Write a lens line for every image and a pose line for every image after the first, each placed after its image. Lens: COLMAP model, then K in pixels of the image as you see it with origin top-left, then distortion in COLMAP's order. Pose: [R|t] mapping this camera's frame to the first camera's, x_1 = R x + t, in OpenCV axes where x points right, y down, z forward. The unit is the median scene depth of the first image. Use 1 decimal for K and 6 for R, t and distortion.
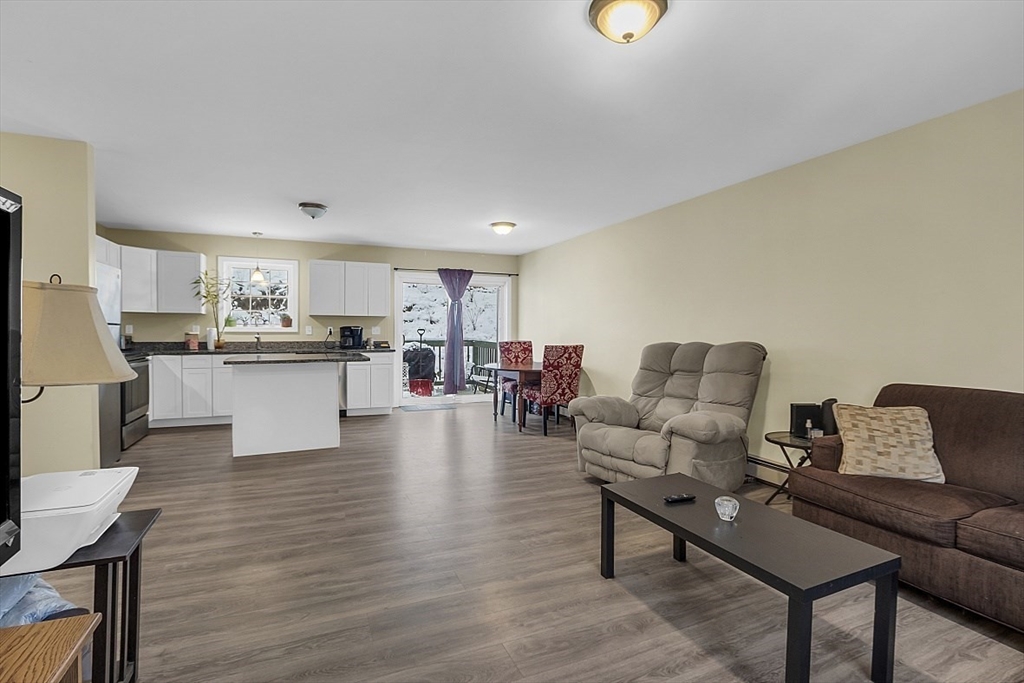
lens RADIAL K [[475.3, 0, 549.3], [0, 475.3, 336.5], [0, 0, 1]] dist [-0.030544, -0.000019]
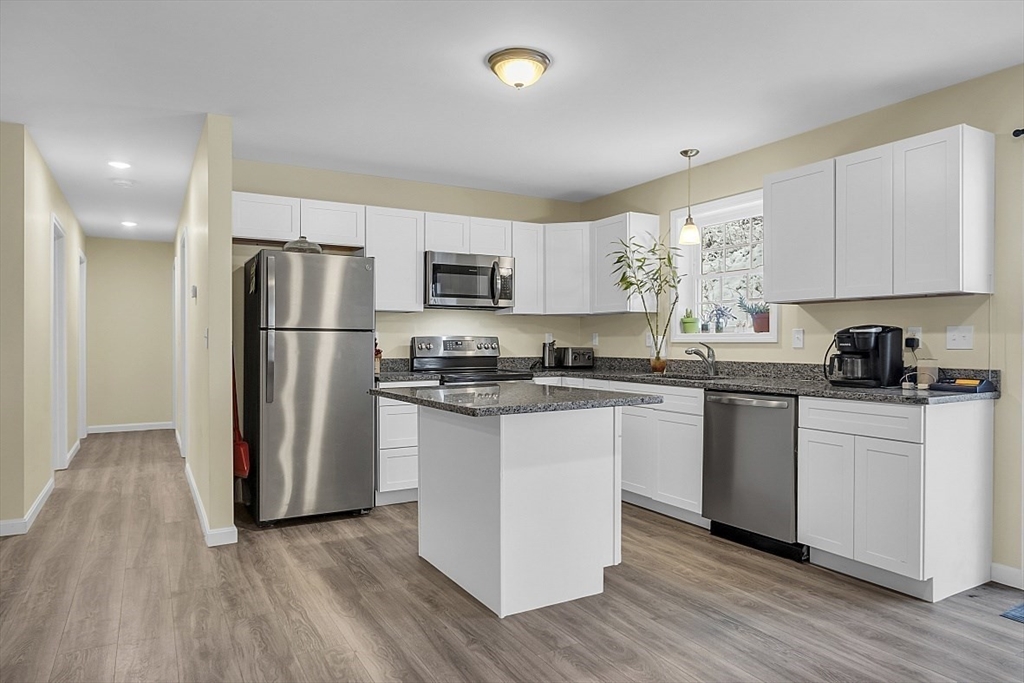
lens RADIAL K [[656.9, 0, 493.2], [0, 656.9, 344.0], [0, 0, 1]] dist [-0.011126, -0.000706]
pose [[0.013728, -0.001834, -0.999904, 0.097820], [-0.013438, 0.999908, -0.002018, -0.002912], [0.999815, 0.013465, 0.013702, 0.751924]]
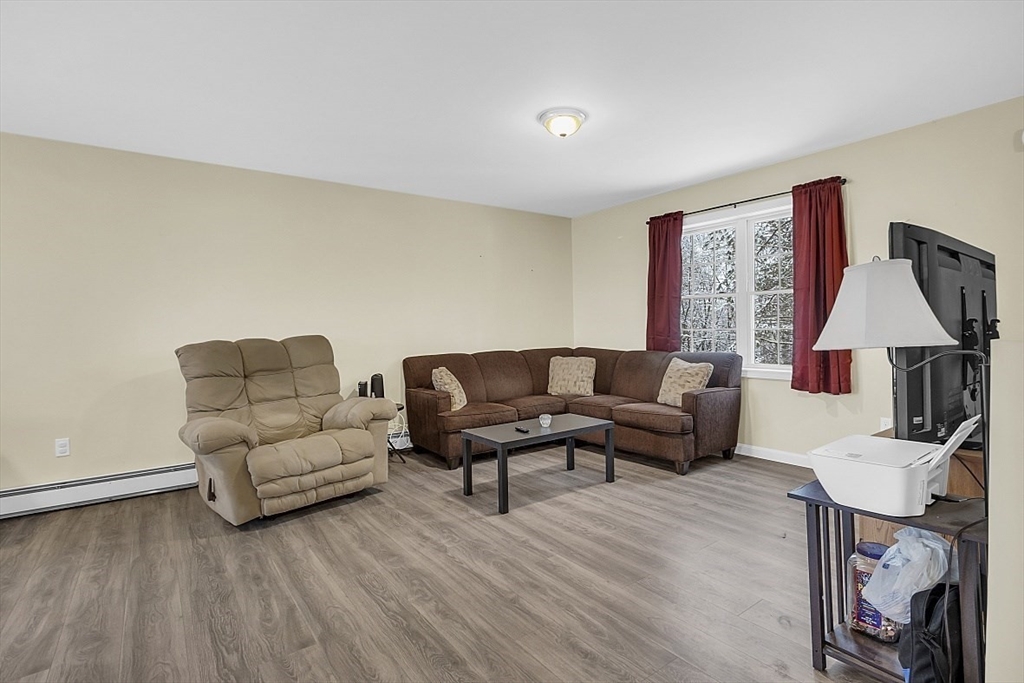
lens RADIAL K [[499.9, 0, 515.7], [0, 499.9, 334.1], [0, 0, 1]] dist [-0.020660, 0.000352]
pose [[-0.174714, -0.013246, 0.984530, -0.465555], [0.033462, 0.999252, 0.019383, 0.000894], [-0.984051, 0.036331, -0.174140, 0.459624]]
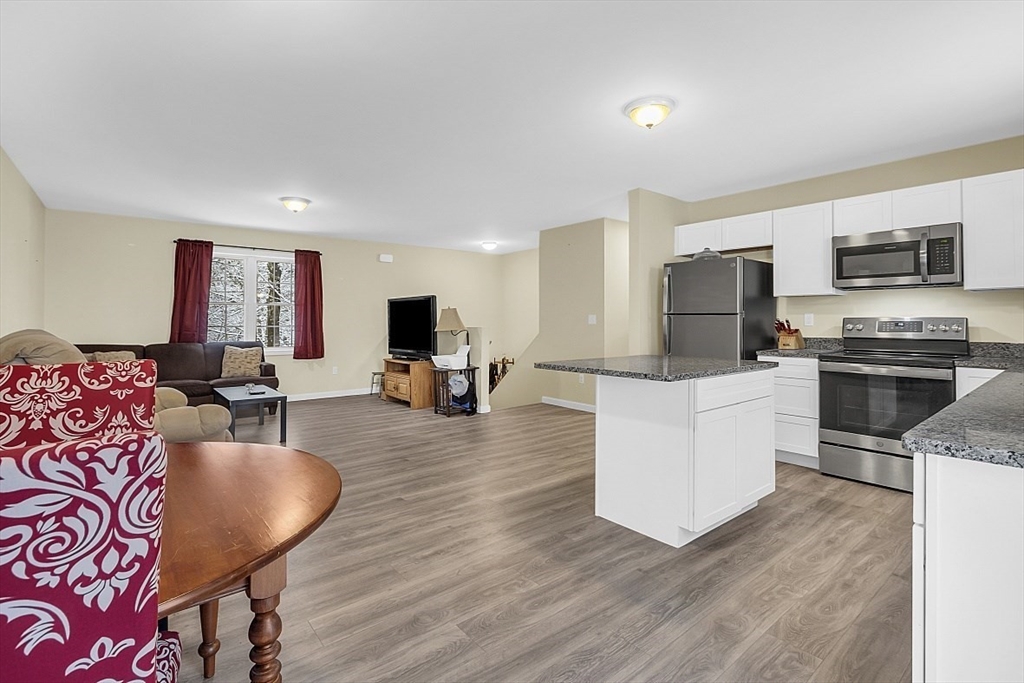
lens RADIAL K [[463.9, 0, 489.9], [0, 463.9, 314.6], [0, 0, 1]] dist [-0.020561, 0.000040]
pose [[-0.987696, -0.005964, -0.156275, -0.168614], [-0.006429, 0.999976, 0.002471, -0.015340], [0.156257, 0.003445, -0.987711, 1.189961]]
